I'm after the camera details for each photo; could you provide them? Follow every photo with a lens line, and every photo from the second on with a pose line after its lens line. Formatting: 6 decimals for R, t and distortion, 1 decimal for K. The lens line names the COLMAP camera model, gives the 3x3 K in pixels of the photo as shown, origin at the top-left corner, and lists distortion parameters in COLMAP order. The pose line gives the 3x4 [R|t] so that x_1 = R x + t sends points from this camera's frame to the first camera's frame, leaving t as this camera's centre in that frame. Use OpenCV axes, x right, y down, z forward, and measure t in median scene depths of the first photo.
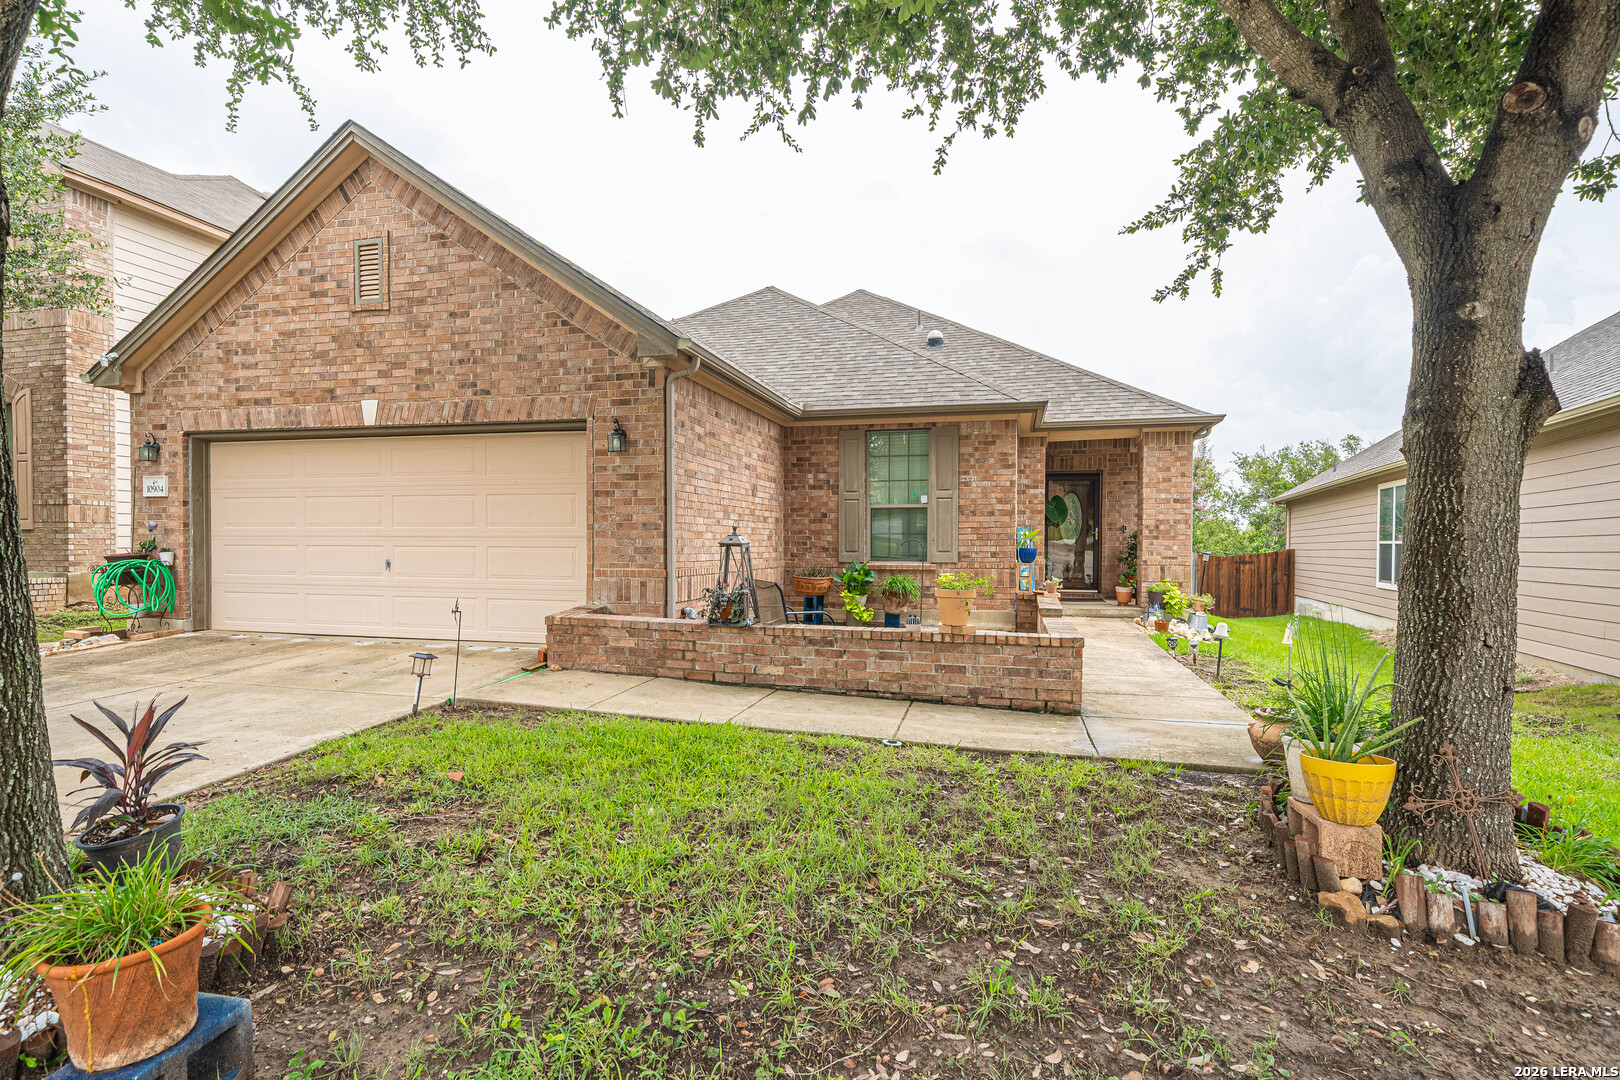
lens RADIAL K [[814.3, 0, 803.0], [0, 814.3, 553.7], [0, 0, 1]] dist [0.000820, 0.000196]
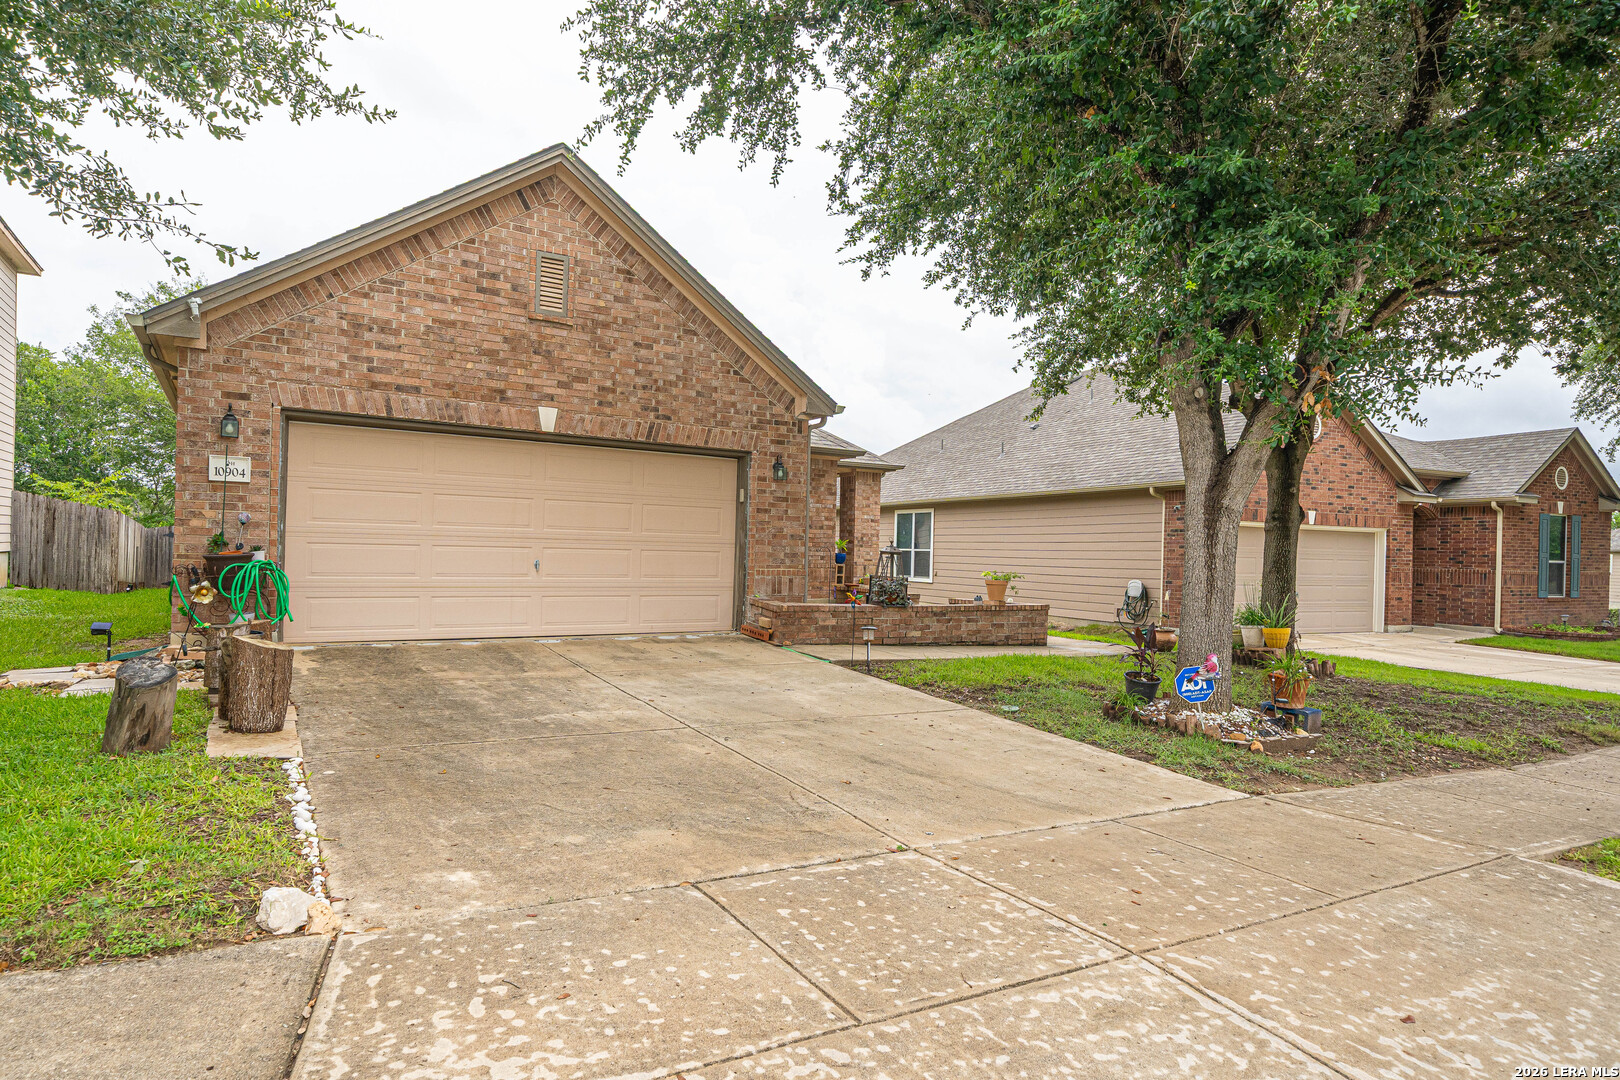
lens RADIAL K [[914.6, 0, 798.5], [0, 914.6, 557.1], [0, 0, 1]] dist [-0.000266, 0.001007]
pose [[0.692150, 0.006757, 0.721722, -1.101532], [-0.012612, 0.999917, 0.002734, -0.004563], [-0.721643, -0.010995, 0.692178, -0.039418]]
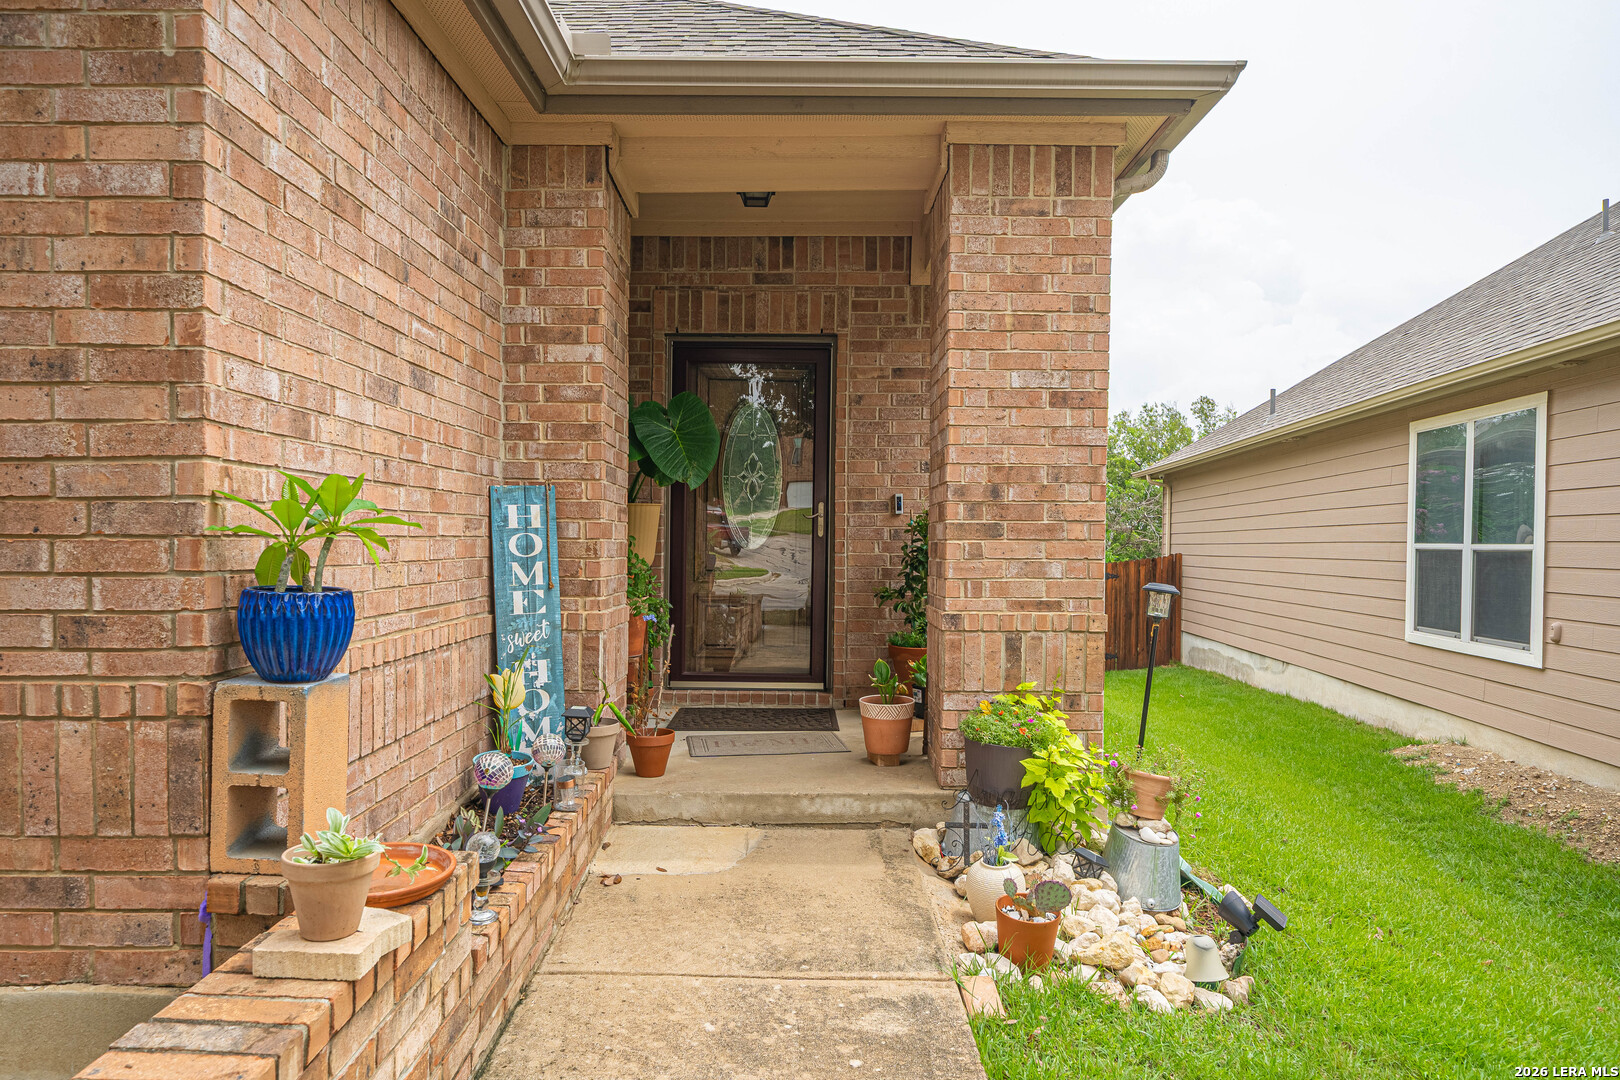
lens RADIAL K [[999.8, 0, 800.6], [0, 999.8, 547.9], [0, 0, 1]] dist [0.001131, 0.000198]
pose [[0.967904, 0.003966, 0.251289, 0.395112], [-0.003283, 0.999990, -0.003135, -0.017934], [-0.251299, 0.002209, 0.967907, 0.951593]]
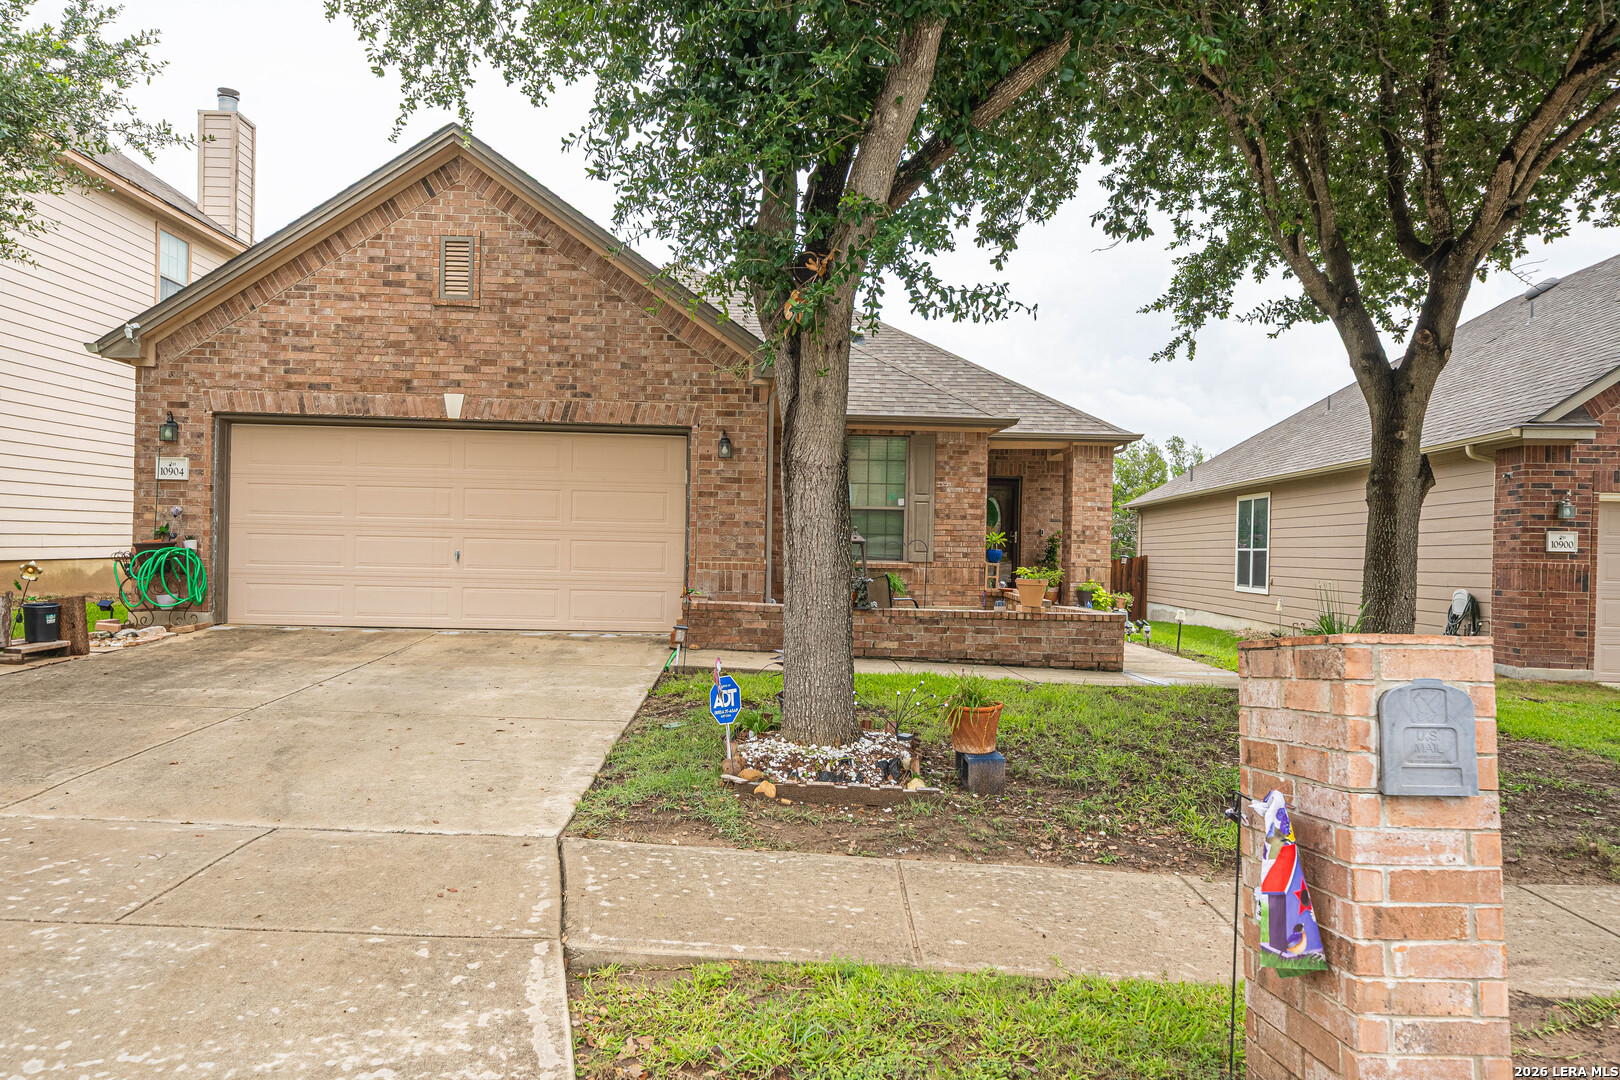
lens RADIAL K [[1084.8, 0, 804.0], [0, 1084.8, 555.3], [0, 0, 1]] dist [-0.001734, 0.002323]
pose [[0.957803, 0.013539, 0.287107, -0.477574], [-0.013064, 0.999908, -0.003568, 0.011545], [-0.287129, -0.000333, 0.957892, -0.404003]]
